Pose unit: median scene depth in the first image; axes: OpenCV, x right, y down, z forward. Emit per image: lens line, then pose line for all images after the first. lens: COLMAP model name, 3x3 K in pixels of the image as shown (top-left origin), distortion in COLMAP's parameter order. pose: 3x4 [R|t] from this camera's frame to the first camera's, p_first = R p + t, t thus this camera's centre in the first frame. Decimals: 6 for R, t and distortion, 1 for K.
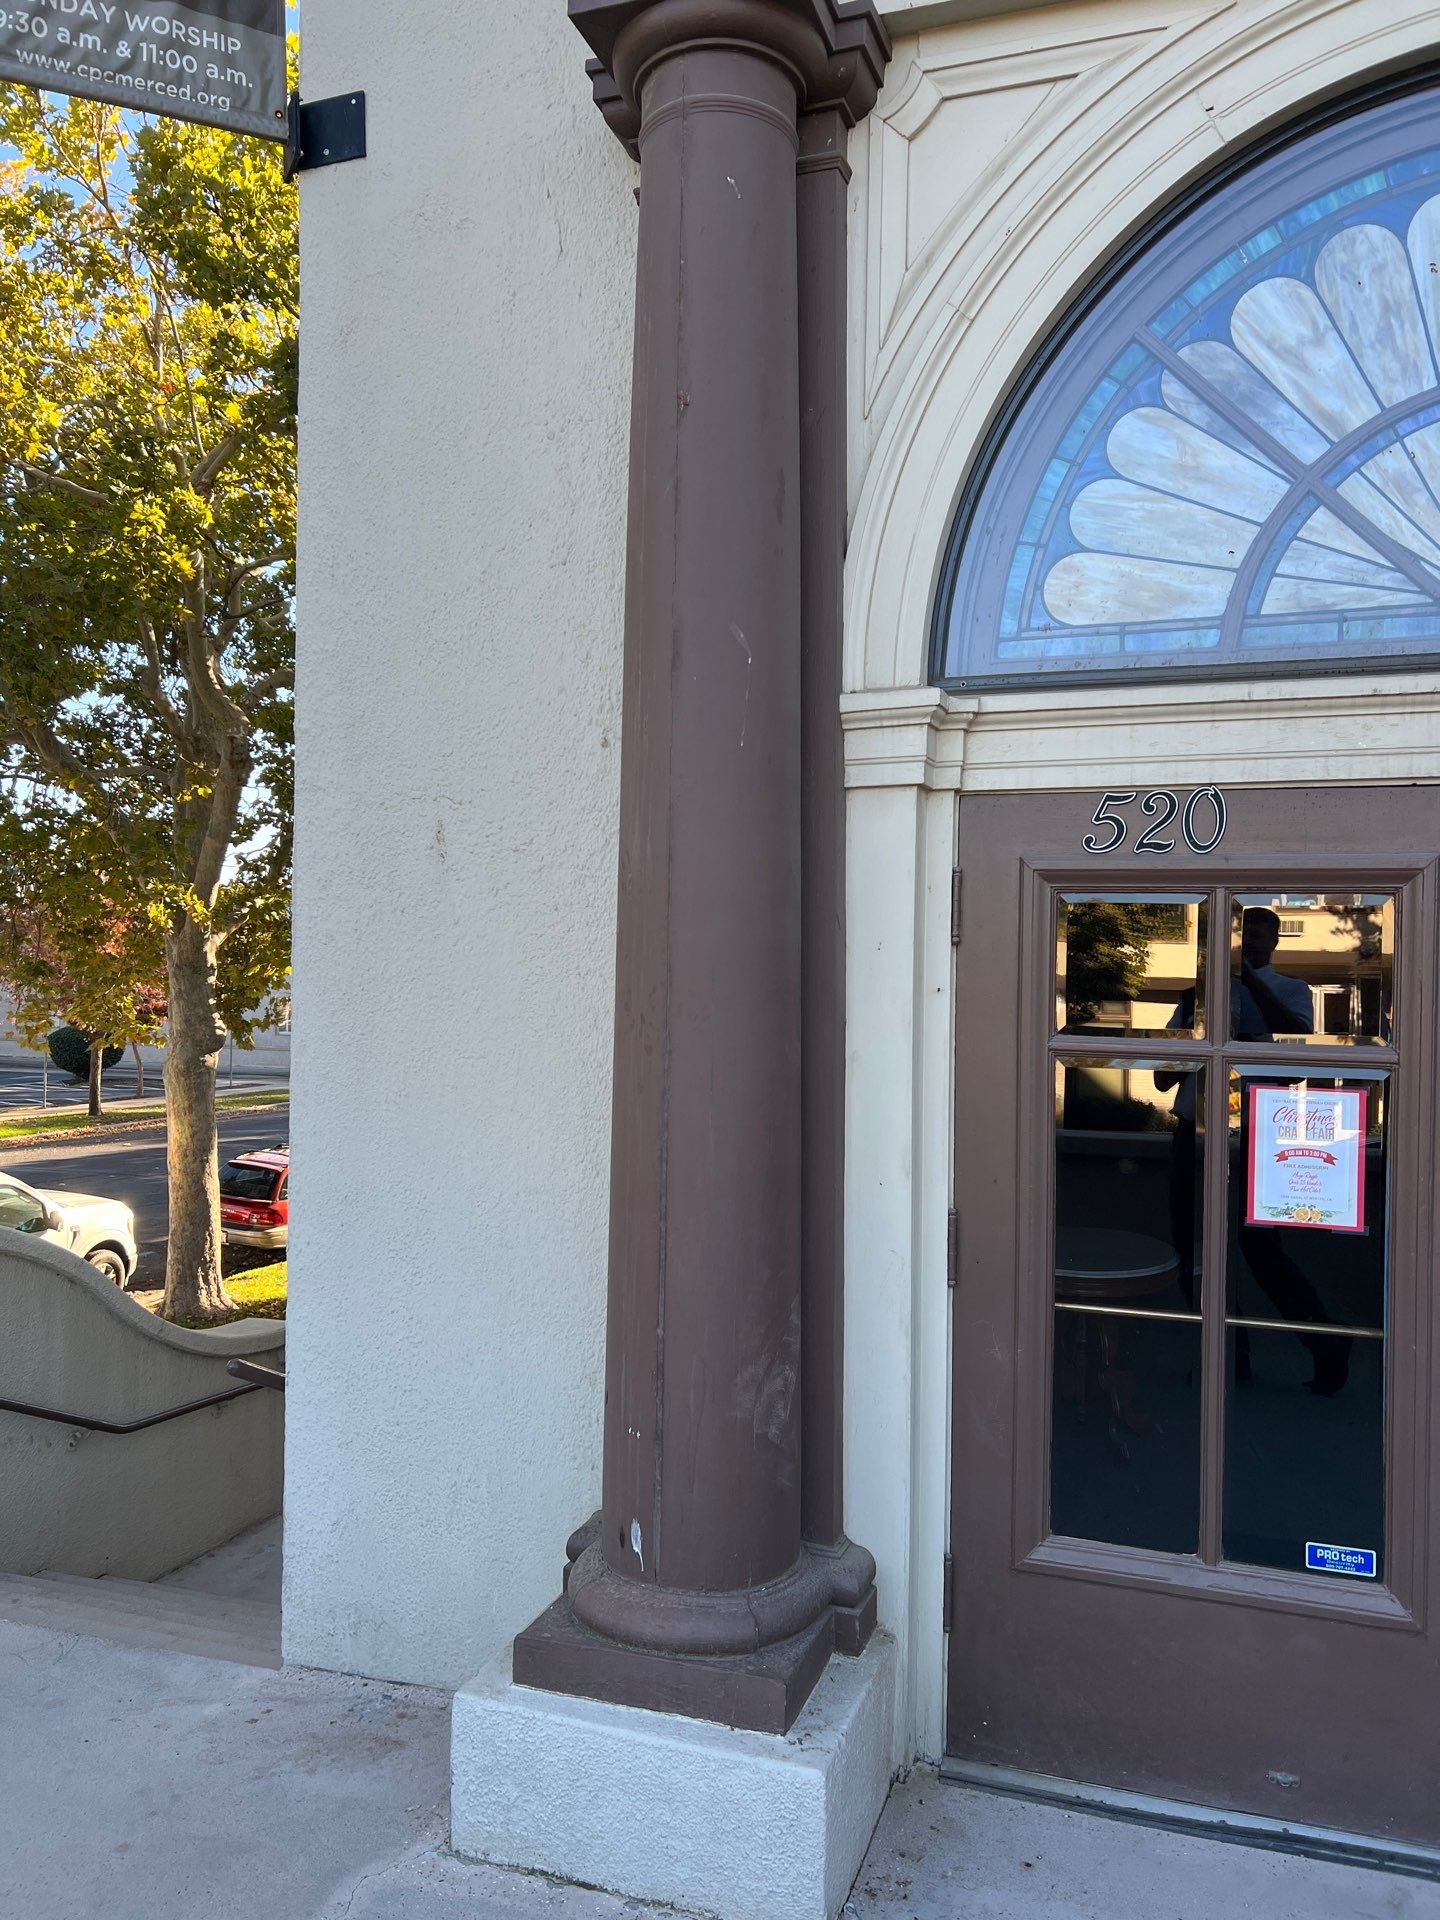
lens RADIAL K [[1440.9, 0, 723.7], [0, 1440.9, 970.0], [0, 0, 1]] dist [0.077287, -0.076846]
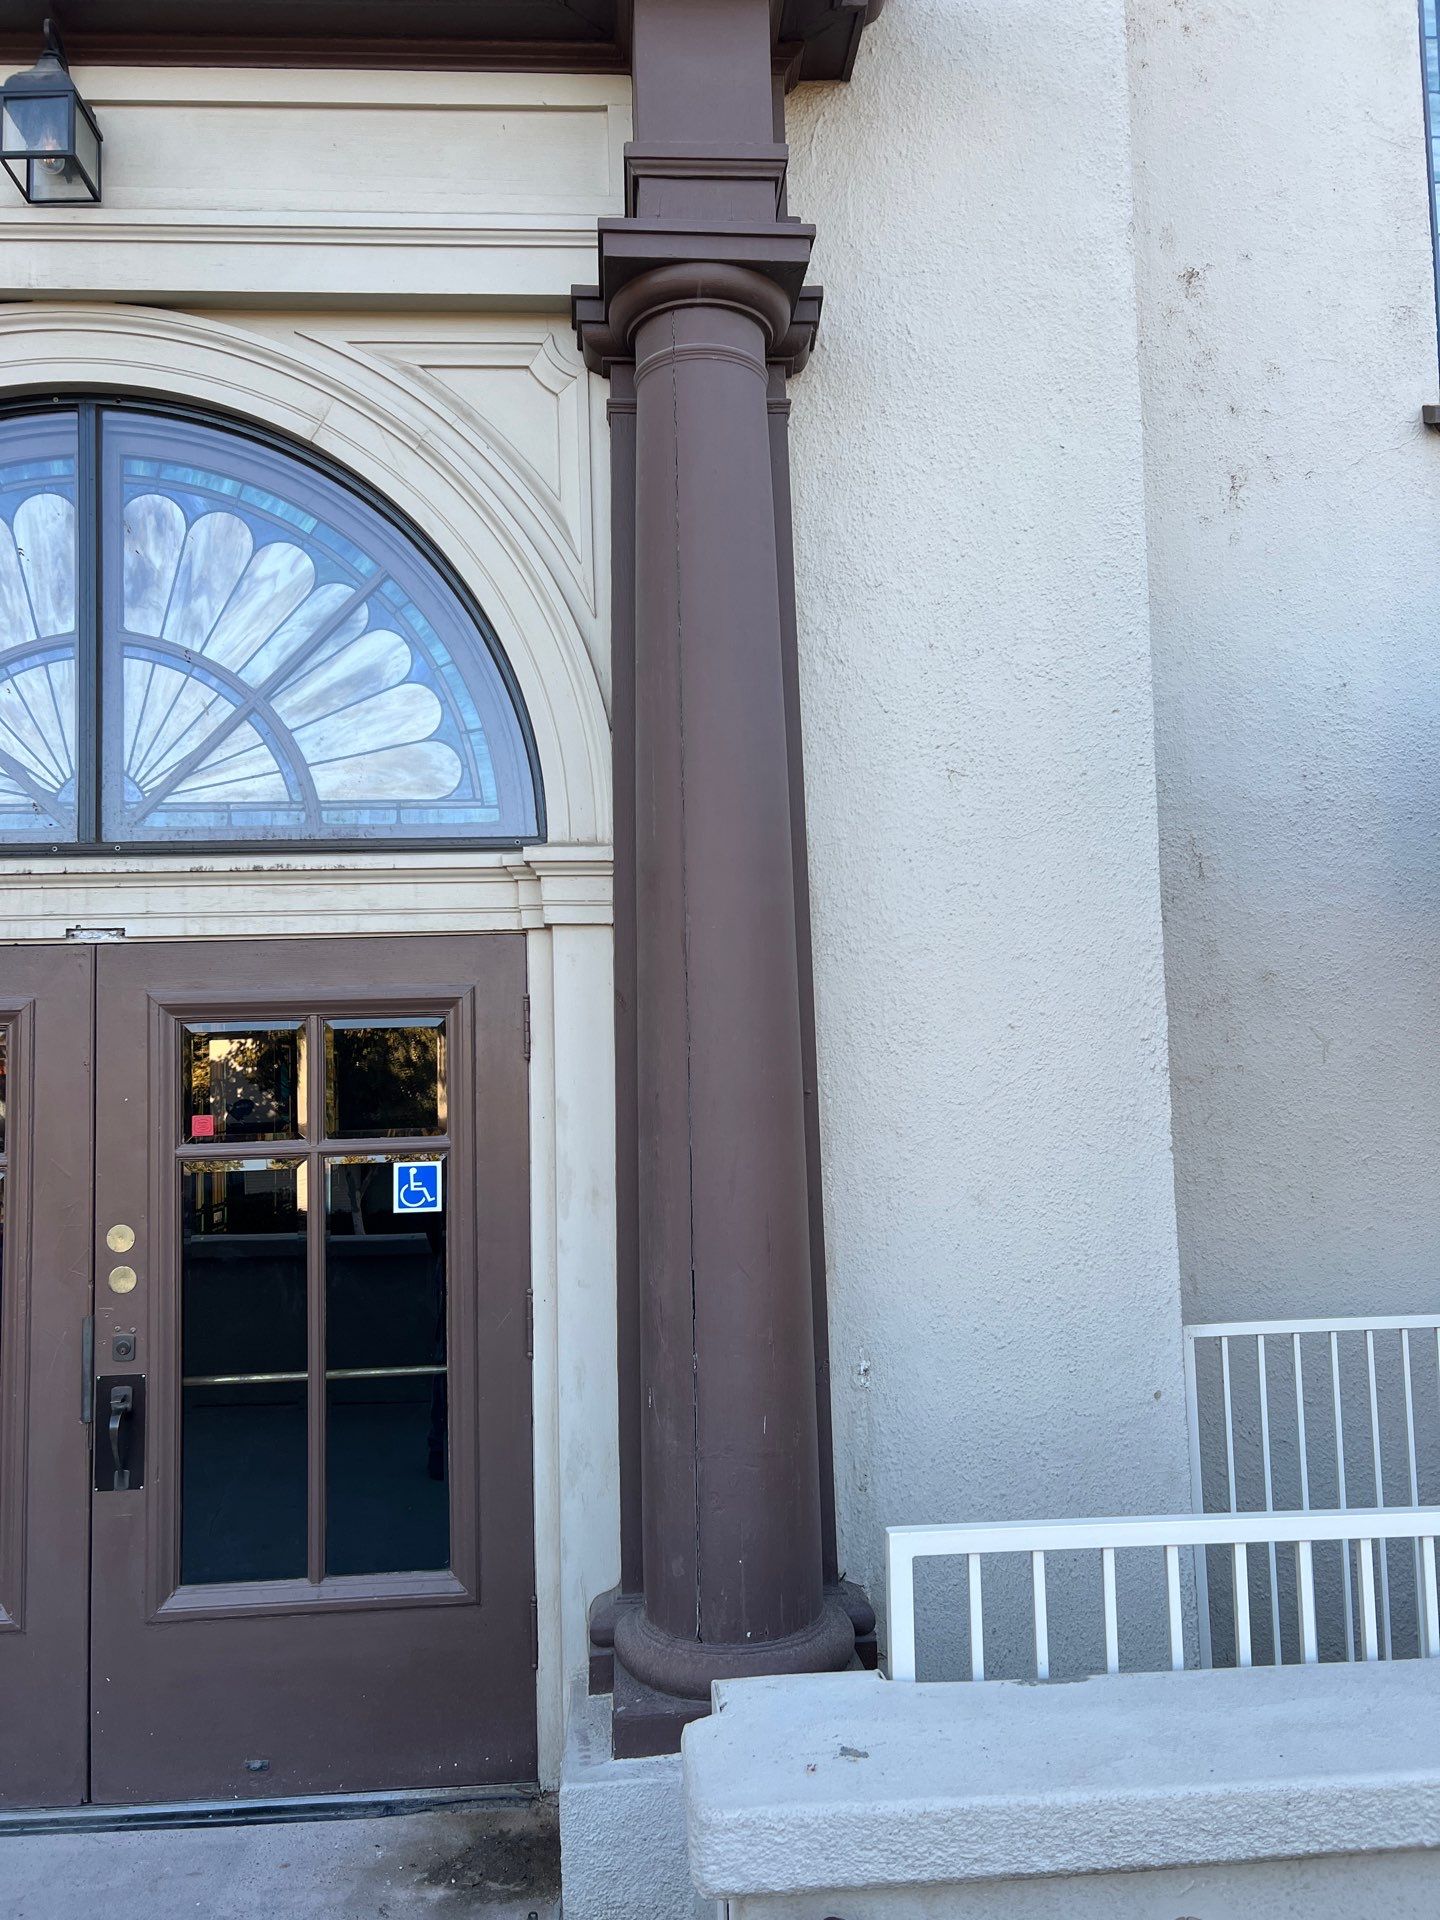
lens RADIAL K [[1227.5, 0, 718.1], [0, 1227.5, 999.9], [0, 0, 1]] dist [0.076520, -0.087790]
pose [[0.928951, -0.013329, 0.369962, 0.607215], [0.037886, 0.997527, -0.059192, 0.008181], [-0.368258, 0.069002, 0.927159, -0.214923]]
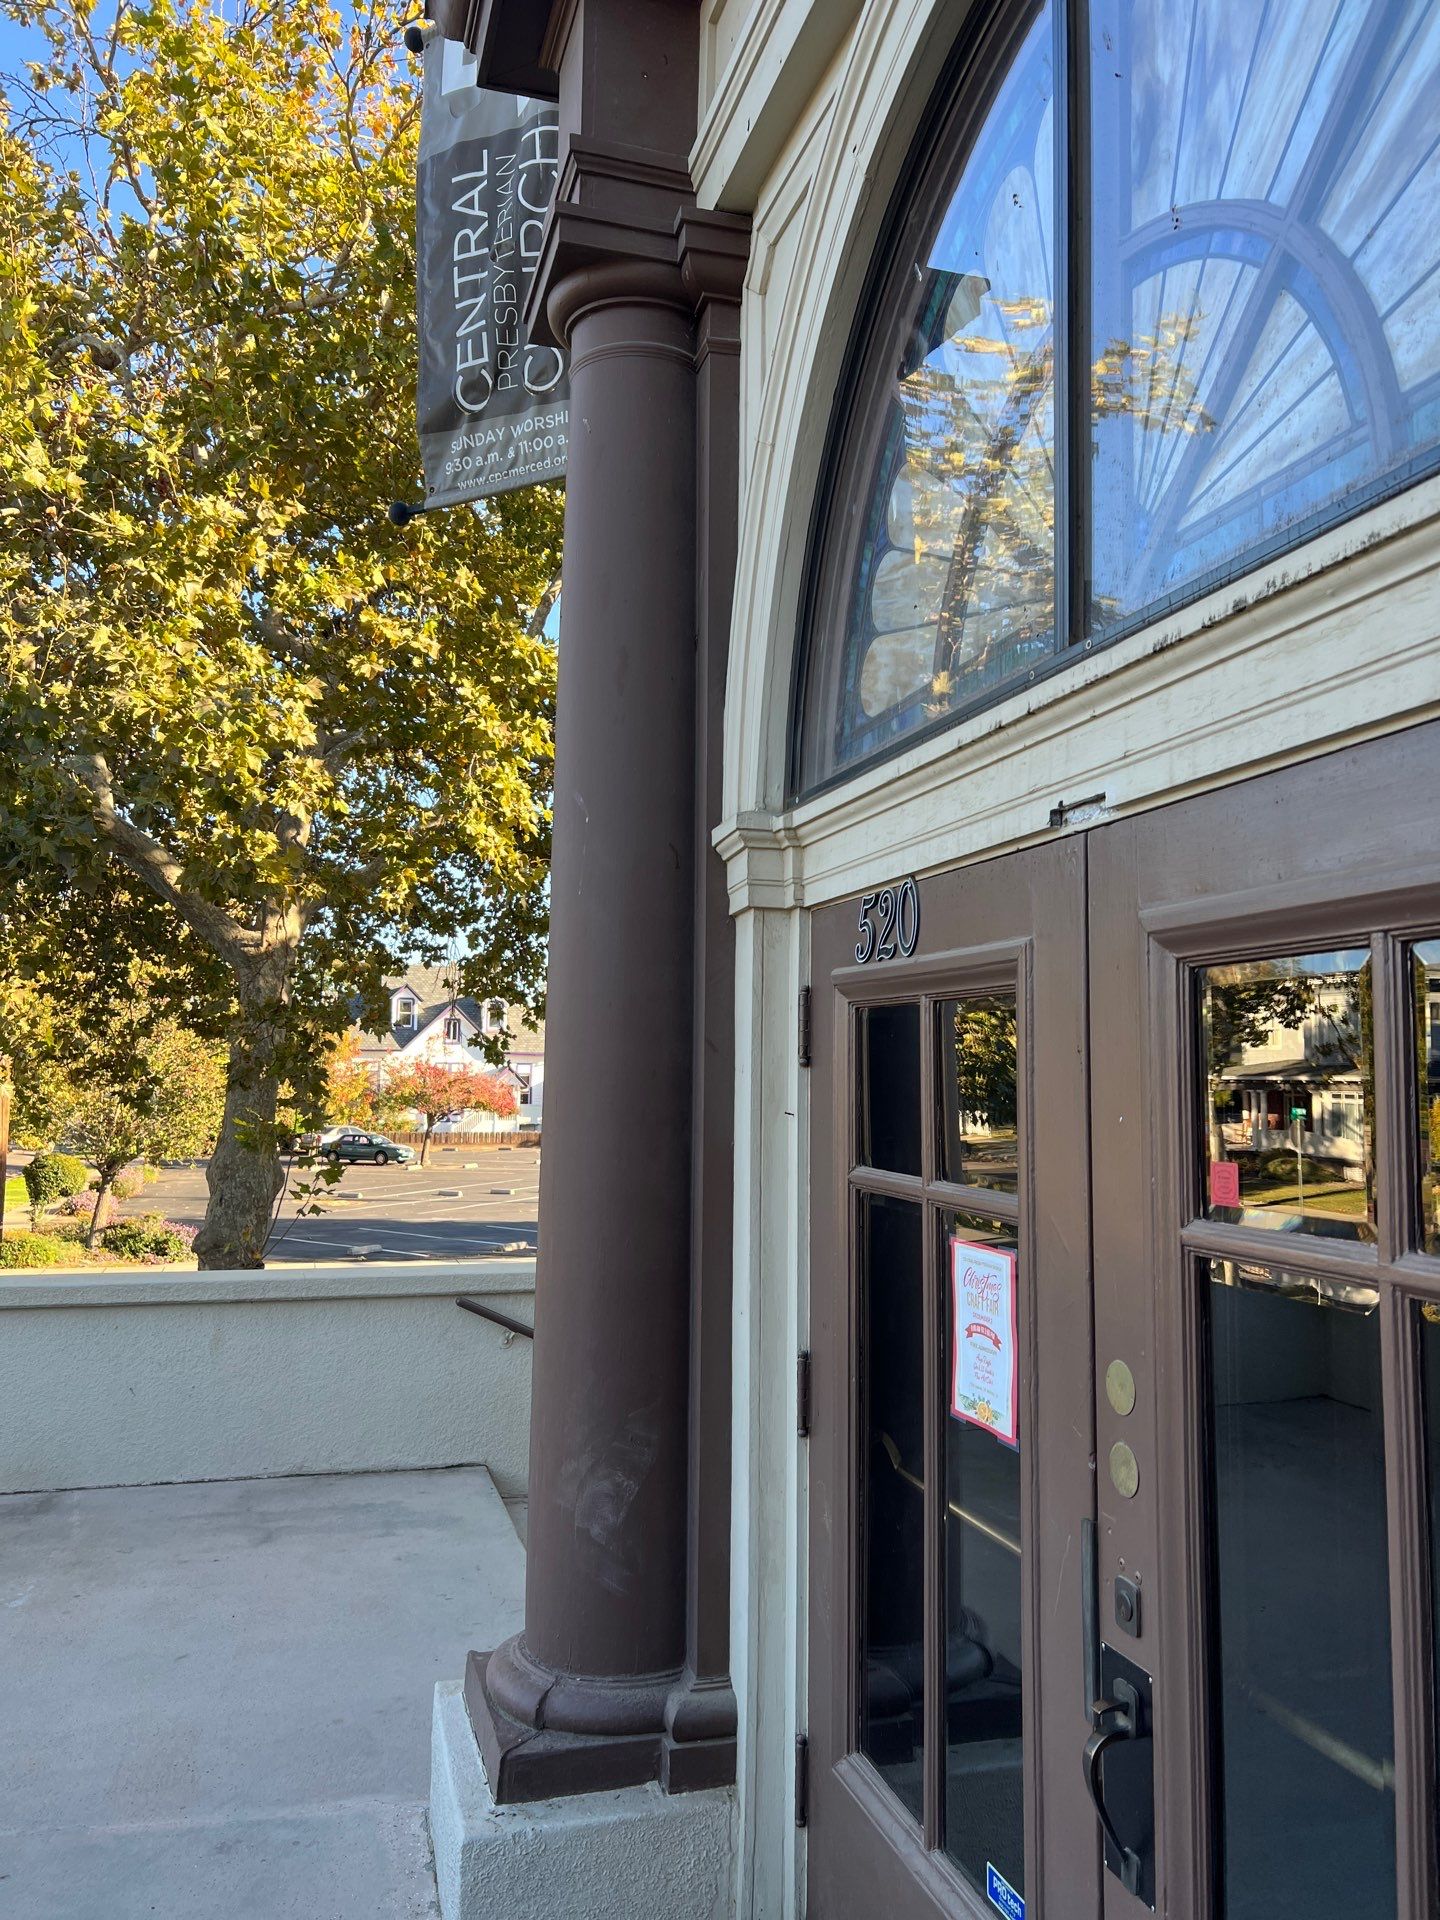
lens RADIAL K [[1440.9, 0, 723.7], [0, 1440.9, 970.0], [0, 0, 1]] dist [0.077287, -0.076846]
pose [[0.585908, -0.066654, -0.807632, 0.941967], [-0.011543, 0.995824, -0.090560, 0.005903], [0.810296, 0.062383, 0.582692, 0.417920]]
